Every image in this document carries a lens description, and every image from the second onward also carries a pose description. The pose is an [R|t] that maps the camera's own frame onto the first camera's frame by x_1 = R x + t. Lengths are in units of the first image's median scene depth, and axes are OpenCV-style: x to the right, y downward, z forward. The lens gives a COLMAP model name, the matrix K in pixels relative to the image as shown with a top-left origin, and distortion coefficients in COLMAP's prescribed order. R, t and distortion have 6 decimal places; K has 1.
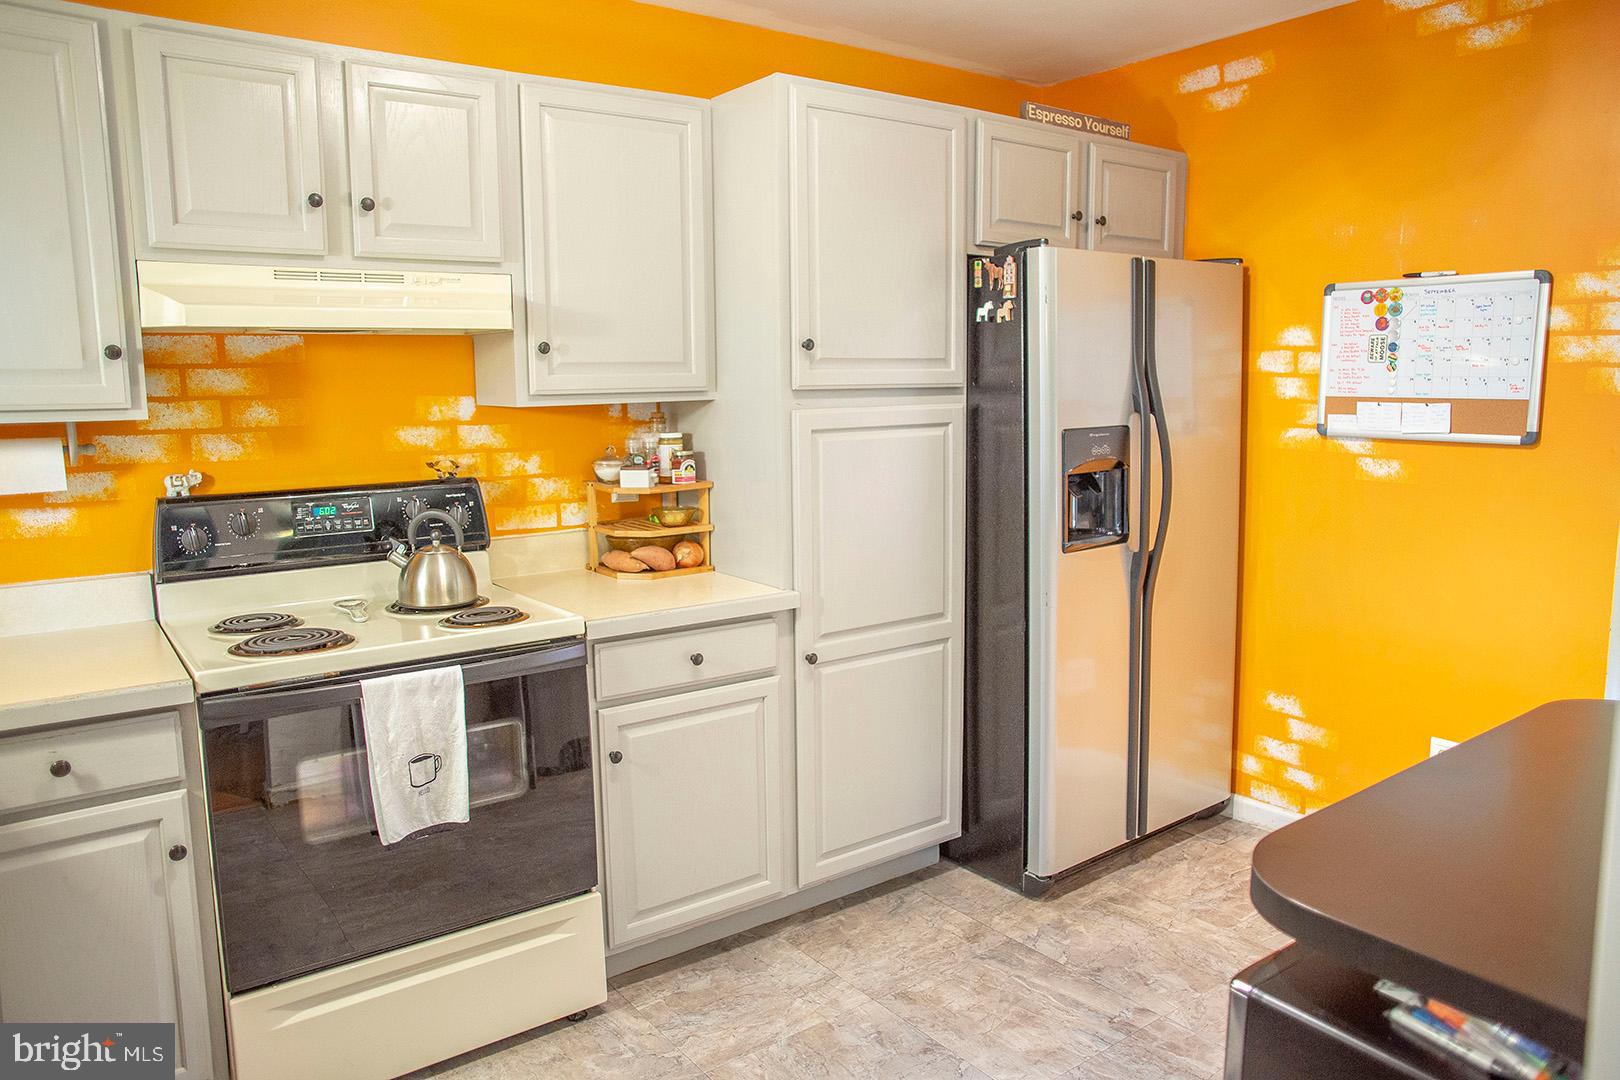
lens RADIAL K [[1106.5, 0, 810.0], [0, 1106.5, 540.0], [0, 0, 1]] dist [-0.092404, 0.075625]
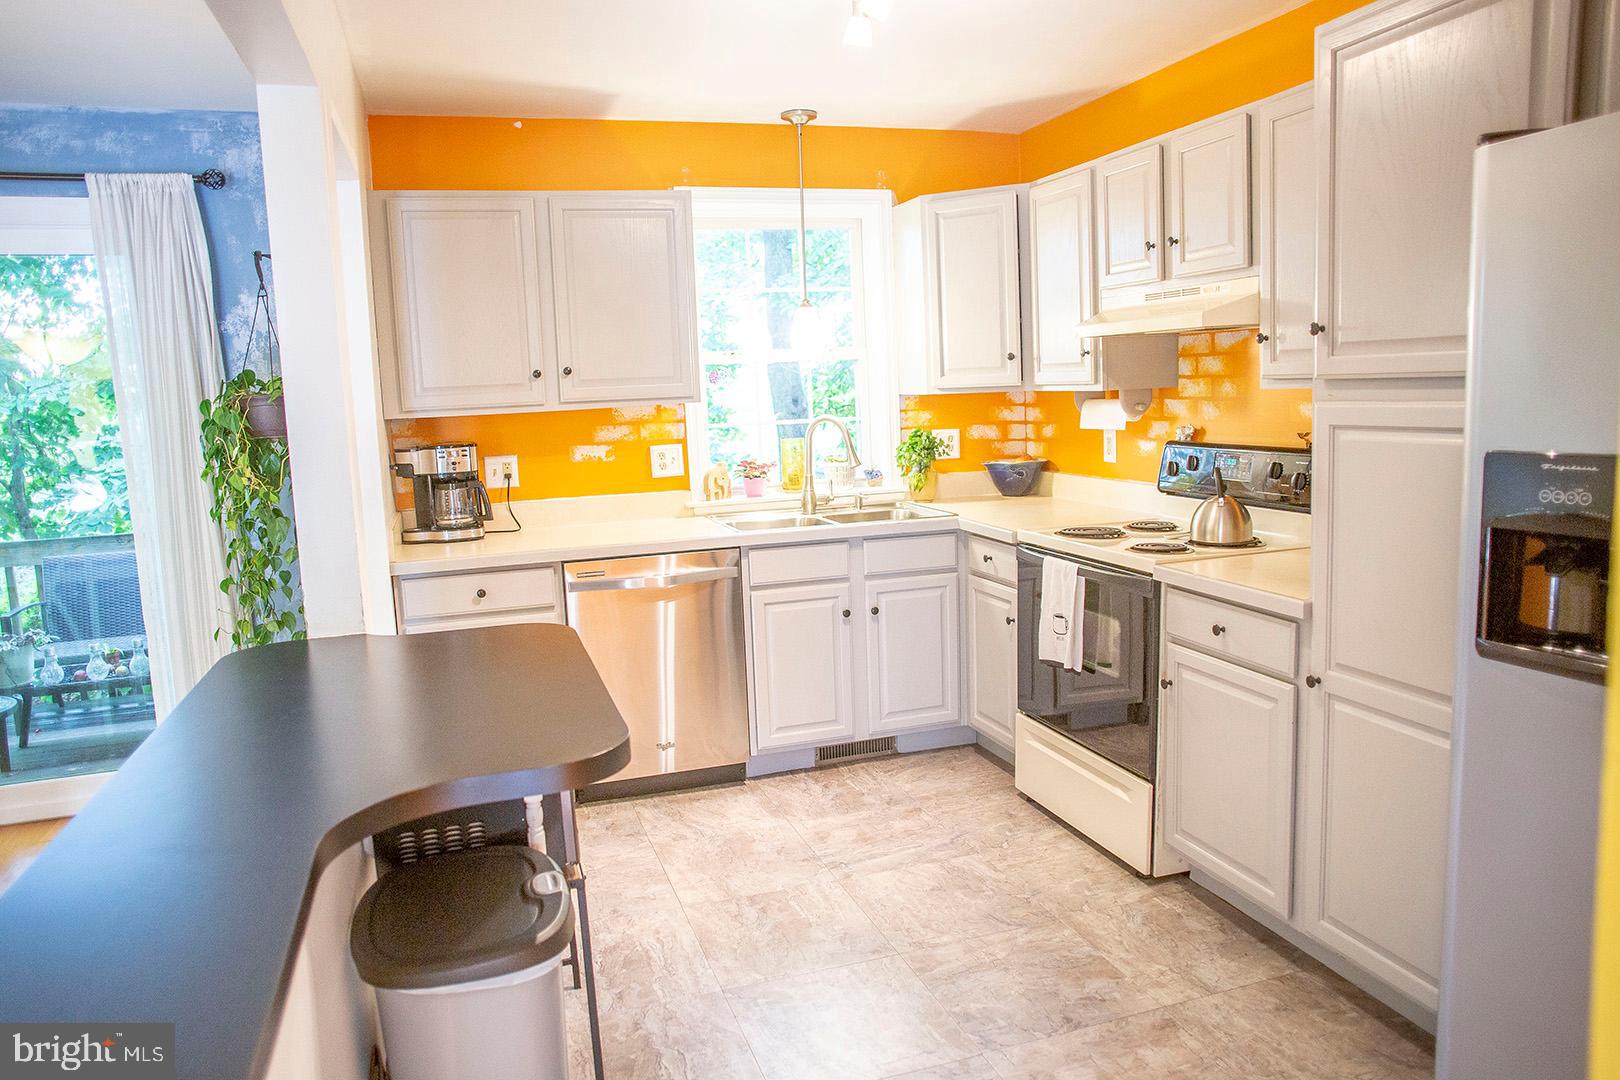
lens RADIAL K [[1106.5, 0, 810.0], [0, 1106.5, 540.0], [0, 0, 1]] dist [-0.092404, 0.075625]
pose [[-0.311855, 0.156955, -0.937076, 1.013849], [-0.092772, 0.976518, 0.194436, -0.149049], [0.945590, 0.147570, -0.289971, 0.930205]]
